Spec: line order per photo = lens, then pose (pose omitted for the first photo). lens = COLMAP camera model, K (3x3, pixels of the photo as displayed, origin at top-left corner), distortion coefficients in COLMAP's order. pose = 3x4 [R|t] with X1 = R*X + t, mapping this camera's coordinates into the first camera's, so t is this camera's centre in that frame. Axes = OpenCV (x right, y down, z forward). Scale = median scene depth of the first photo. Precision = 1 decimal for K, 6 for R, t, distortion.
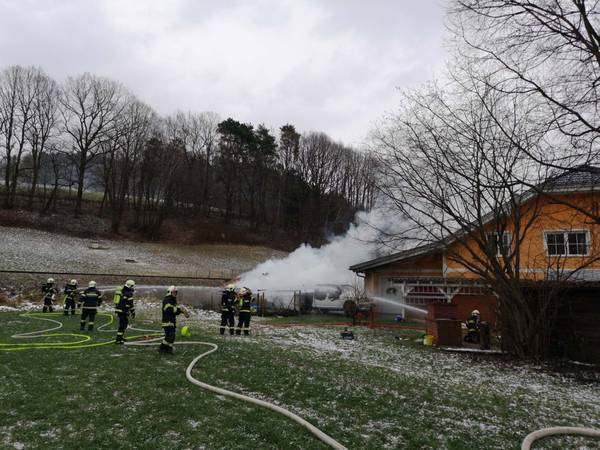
lens RADIAL K [[463.5, 0, 300.0], [0, 463.5, 225.0], [0, 0, 1]] dist [0.042345, -0.001287]
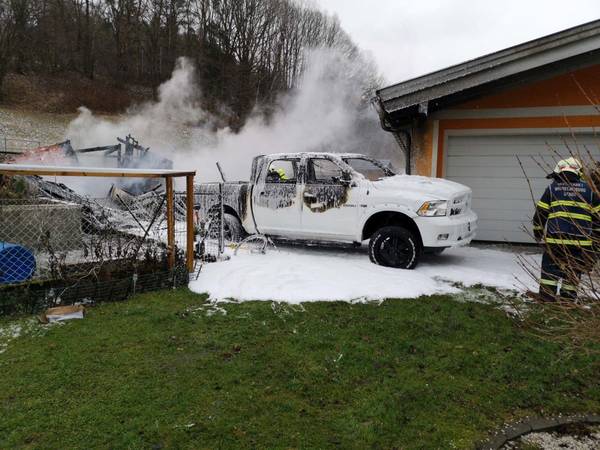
lens RADIAL K [[463.5, 0, 300.0], [0, 463.5, 225.0], [0, 0, 1]] dist [0.042345, -0.001287]
pose [[0.988530, -0.018114, 0.149931, 0.007859], [-0.016905, 0.973268, 0.229049, 0.039521], [-0.150072, -0.228957, 0.961799, 0.262011]]
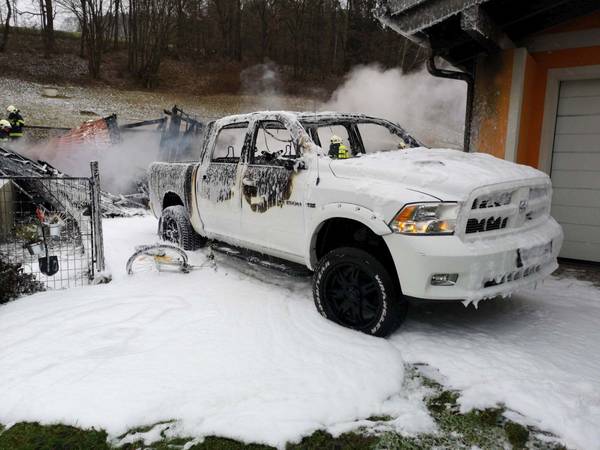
lens RADIAL K [[463.5, 0, 300.0], [0, 463.5, 225.0], [0, 0, 1]] dist [0.042345, -0.001287]
pose [[0.984639, 0.022222, -0.173184, 0.040527], [0.026092, 0.962004, 0.271787, 0.044962], [0.172643, -0.272130, 0.946646, 0.300164]]
